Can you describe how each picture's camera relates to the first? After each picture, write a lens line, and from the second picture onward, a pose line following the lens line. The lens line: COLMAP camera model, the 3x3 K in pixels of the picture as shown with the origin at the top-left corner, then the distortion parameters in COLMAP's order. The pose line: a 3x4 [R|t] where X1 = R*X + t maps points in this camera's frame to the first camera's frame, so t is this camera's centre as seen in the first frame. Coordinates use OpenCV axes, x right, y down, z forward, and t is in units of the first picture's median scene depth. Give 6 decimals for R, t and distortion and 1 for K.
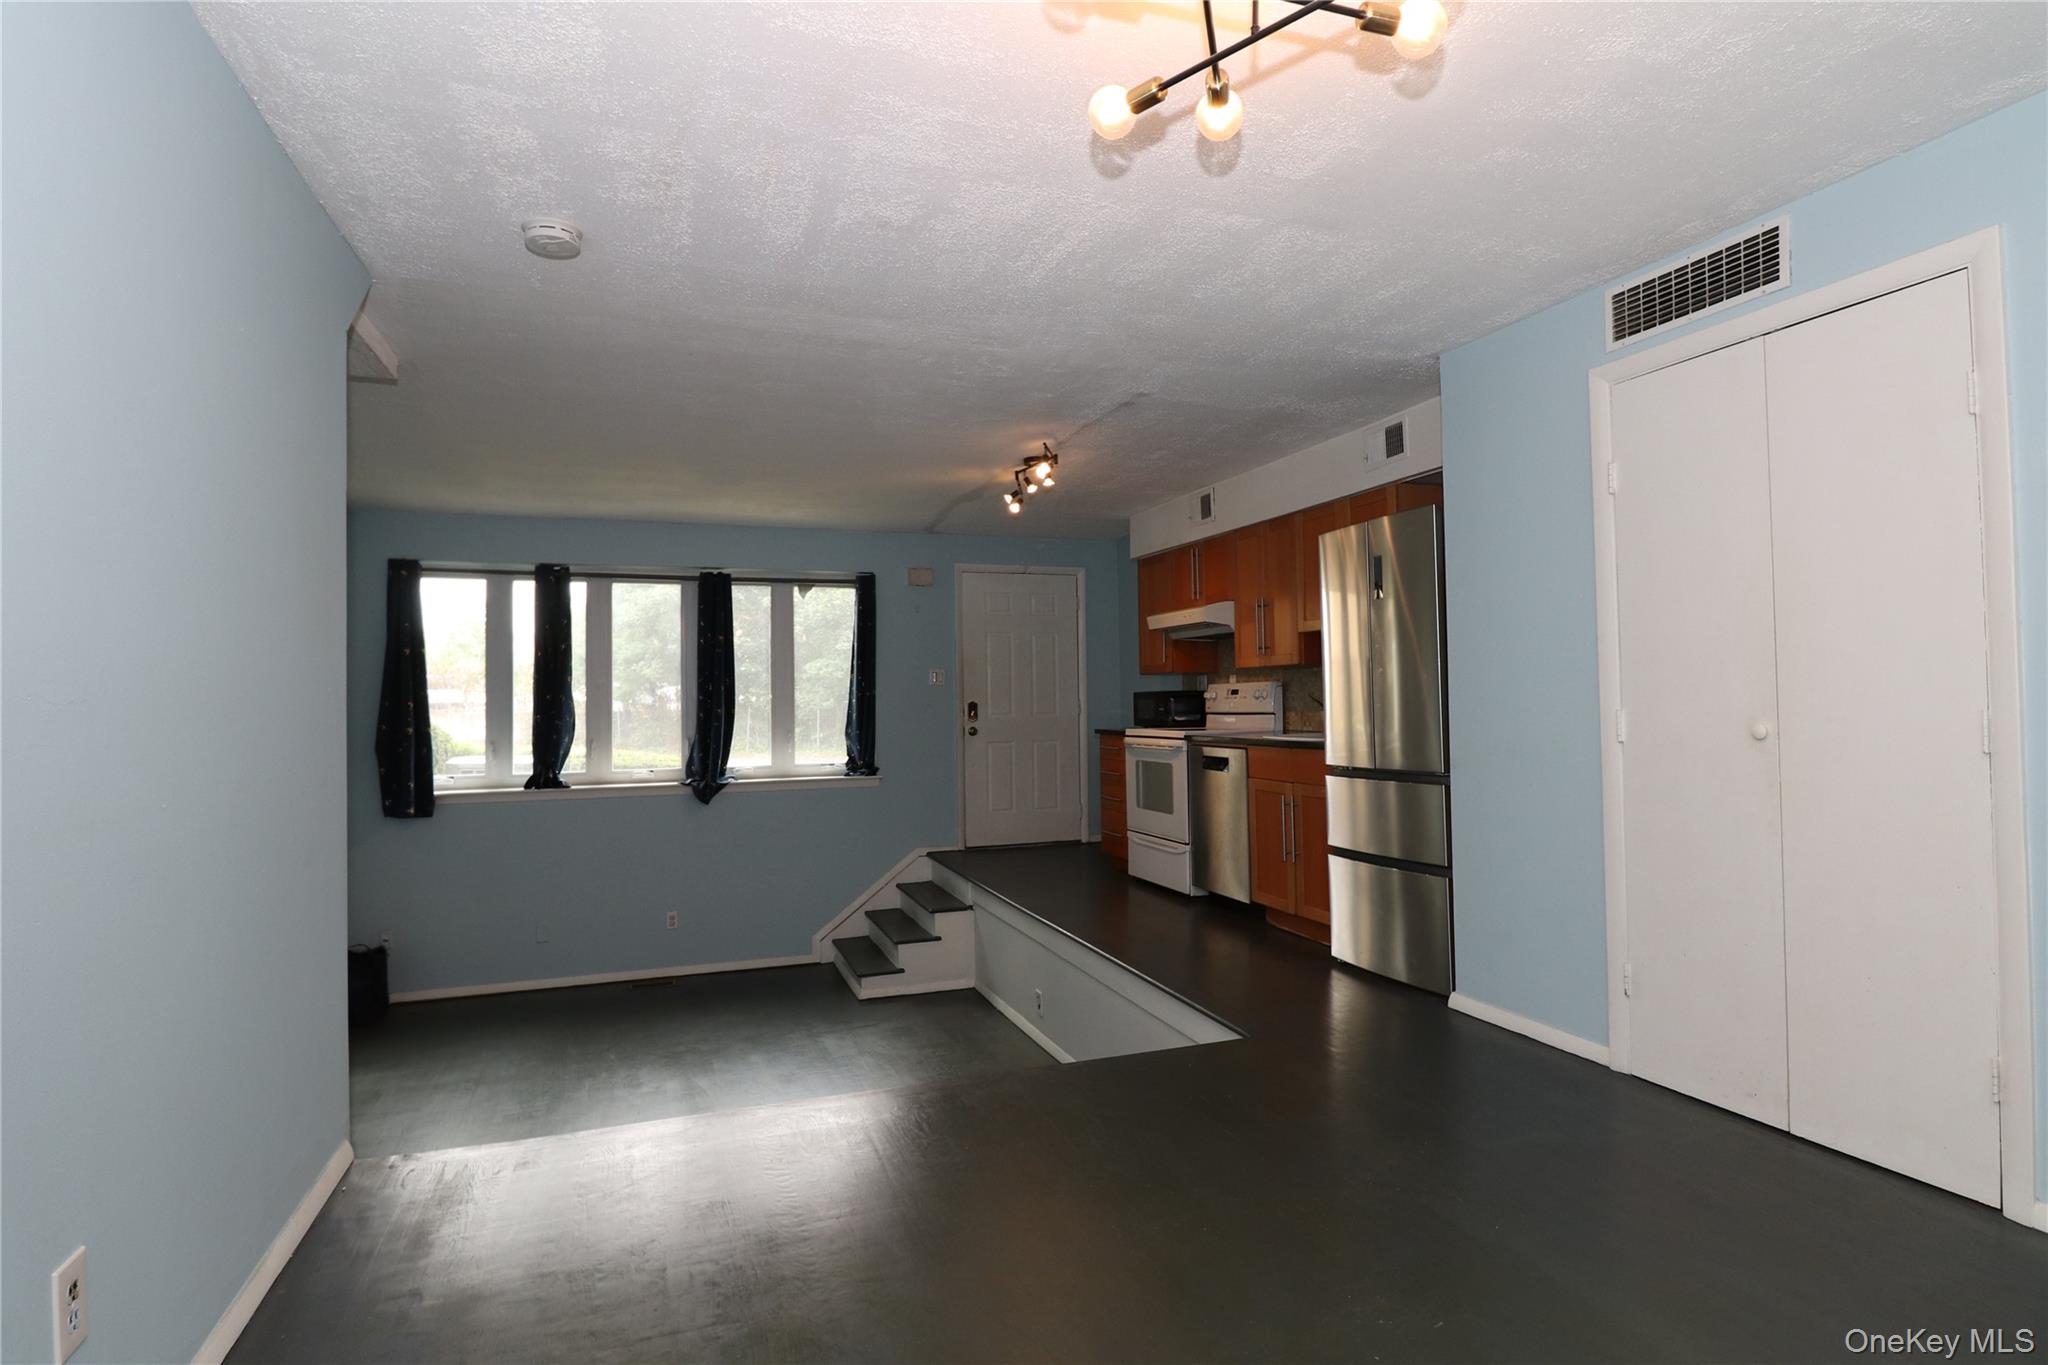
lens RADIAL K [[1061.2, 0, 1032.2], [0, 1061.2, 675.9], [0, 0, 1]] dist [0.010597, -0.018736]
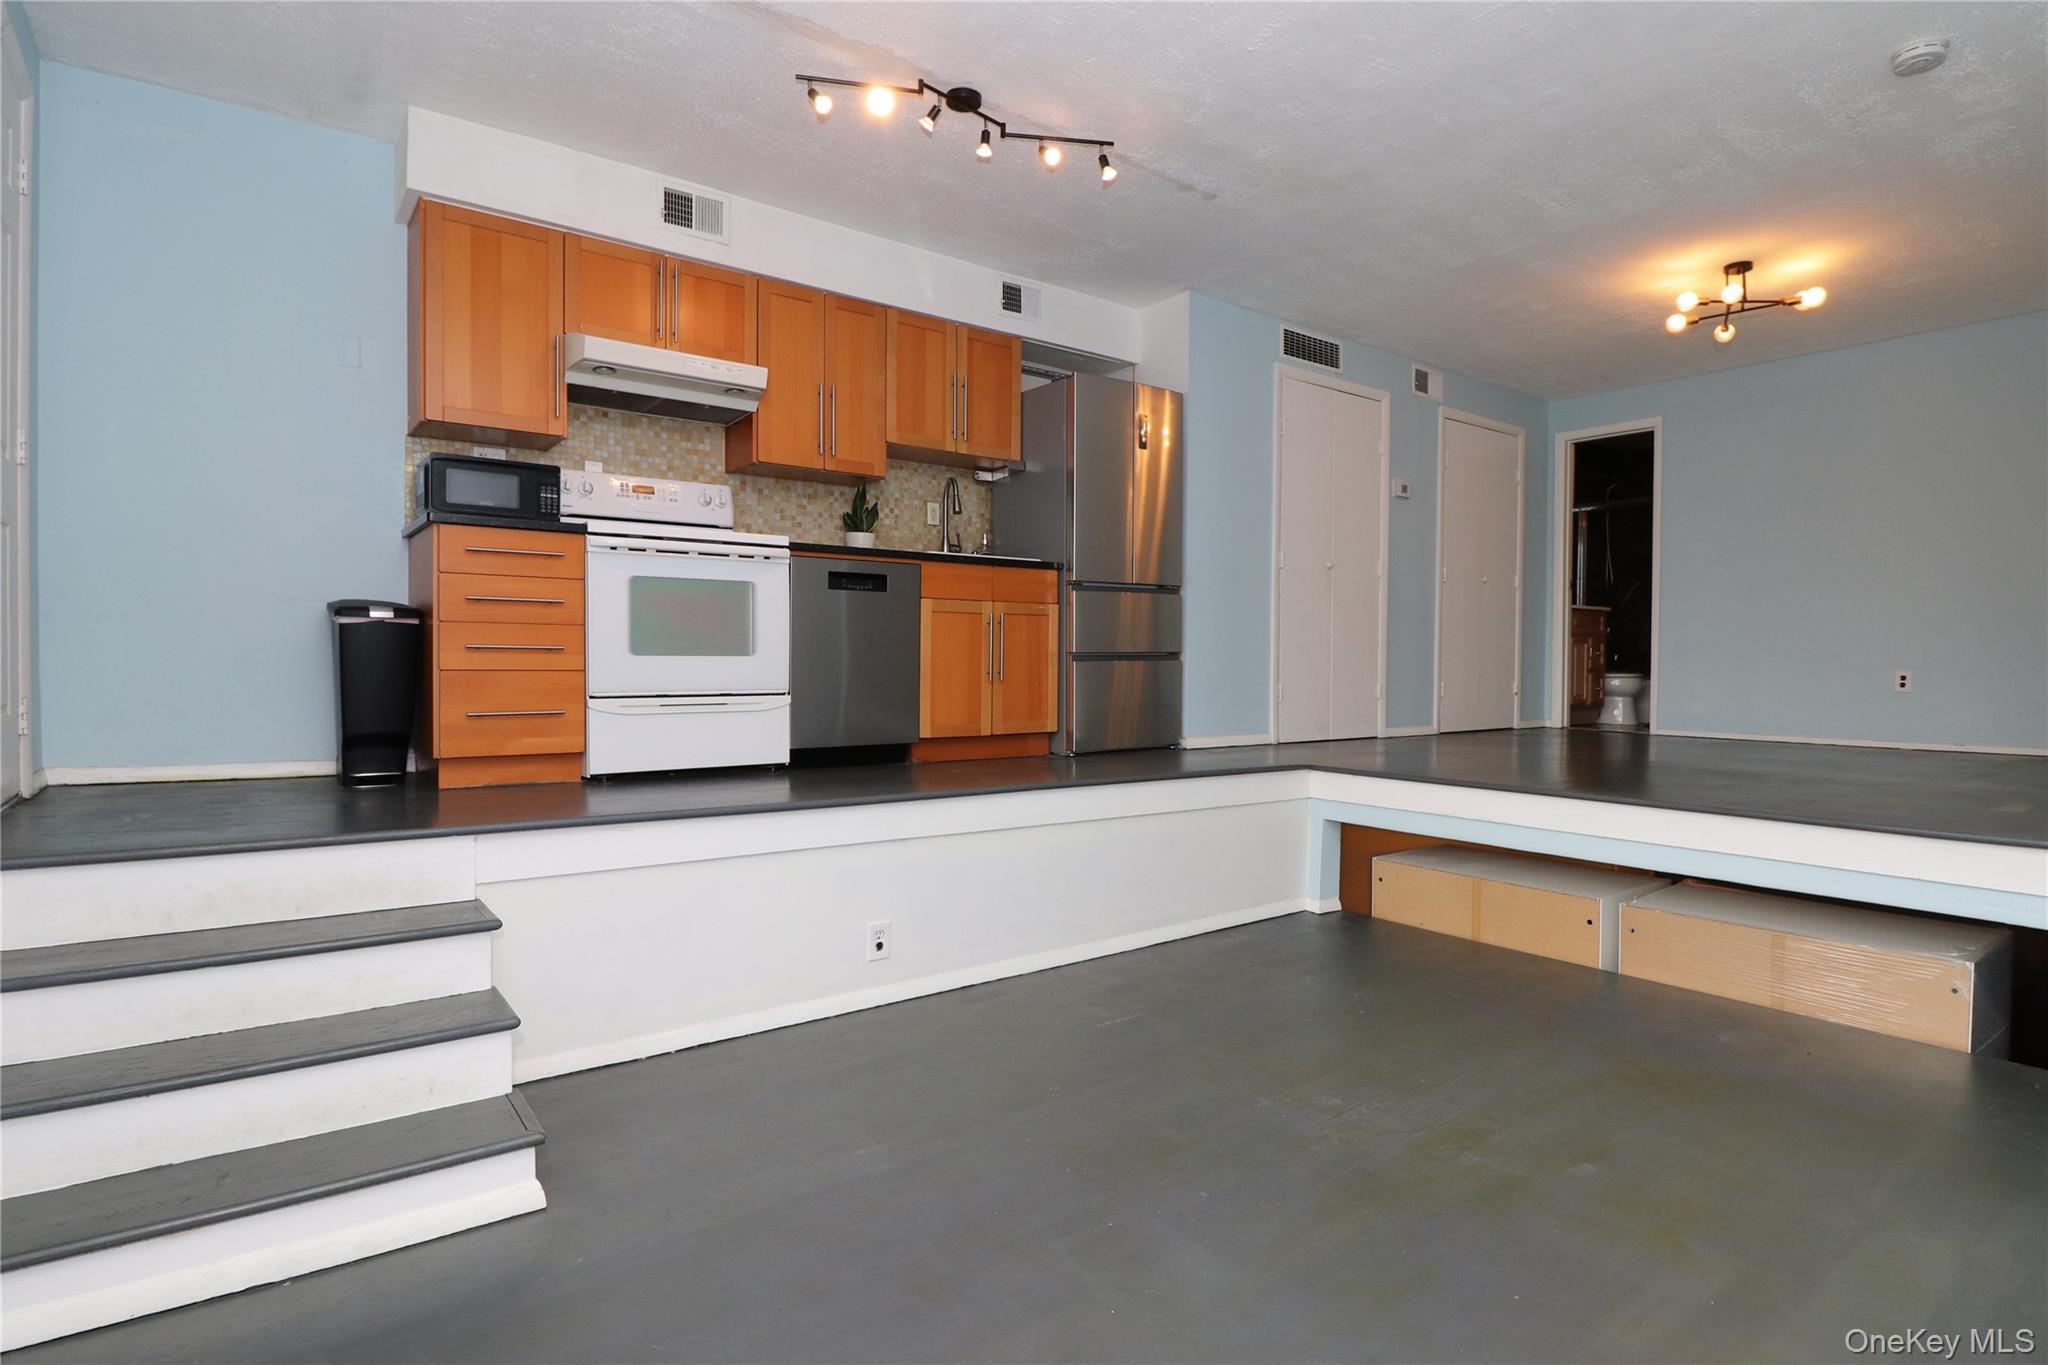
lens RADIAL K [[1061.2, 0, 1032.2], [0, 1061.2, 675.9], [0, 0, 1]] dist [0.010597, -0.018736]
pose [[-0.303045, 0.005580, 0.952960, -0.872022], [-0.018287, 0.999765, -0.011670, 0.224533], [-0.952801, -0.020963, -0.302871, 1.572880]]
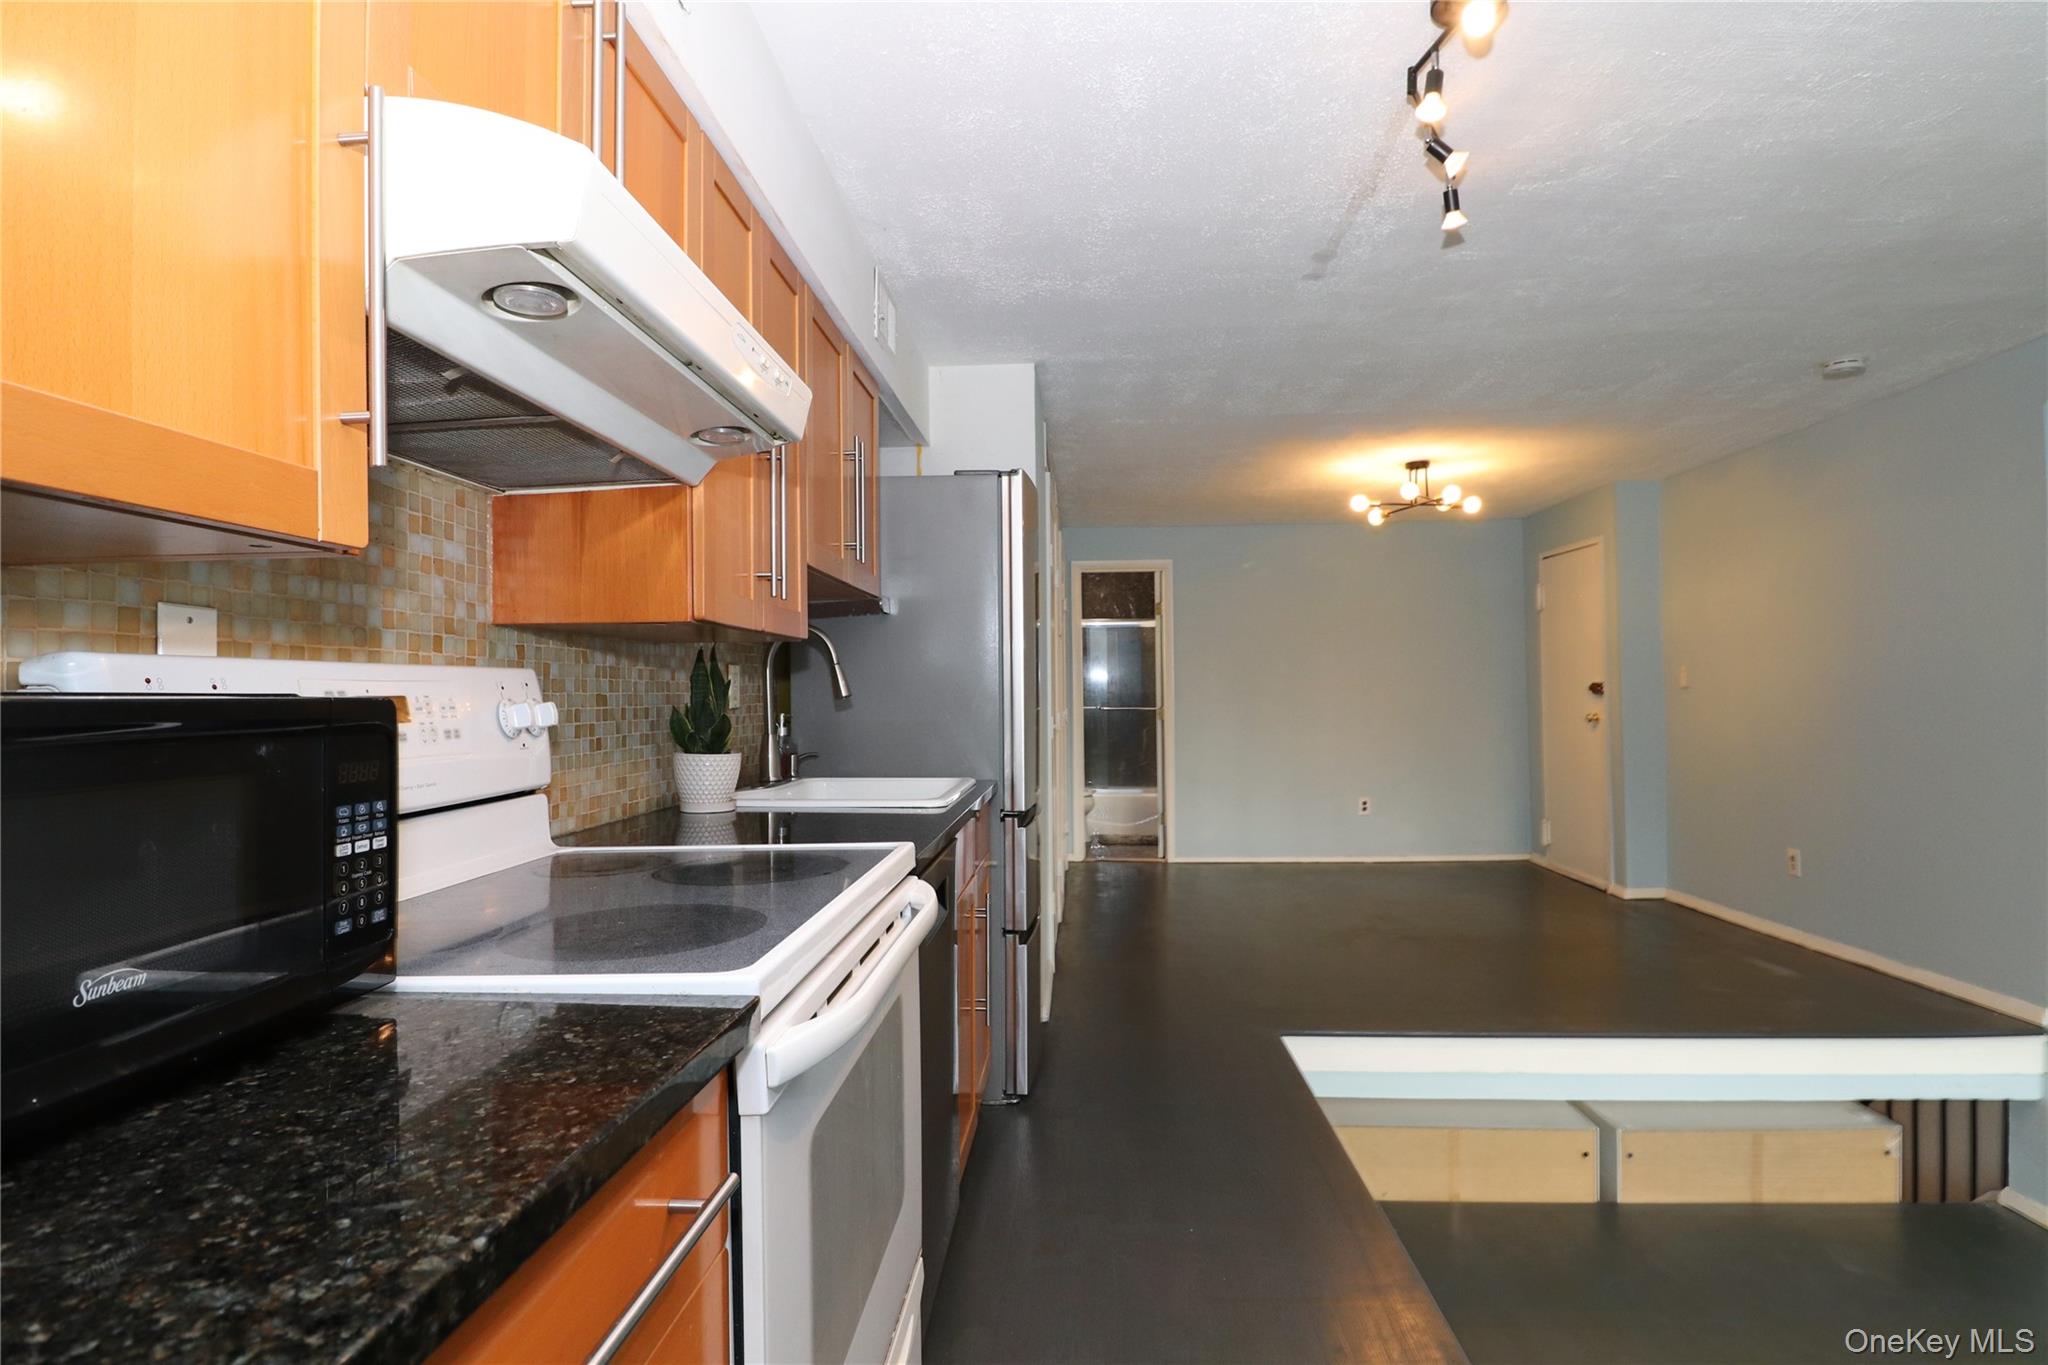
lens RADIAL K [[1061.2, 0, 1032.2], [0, 1061.2, 675.9], [0, 0, 1]] dist [0.010597, -0.018736]
pose [[-0.931153, 0.034340, 0.363009, -0.047483], [0.021978, 0.999031, -0.038133, 0.044440], [-0.363966, -0.027529, -0.931005, 1.829851]]
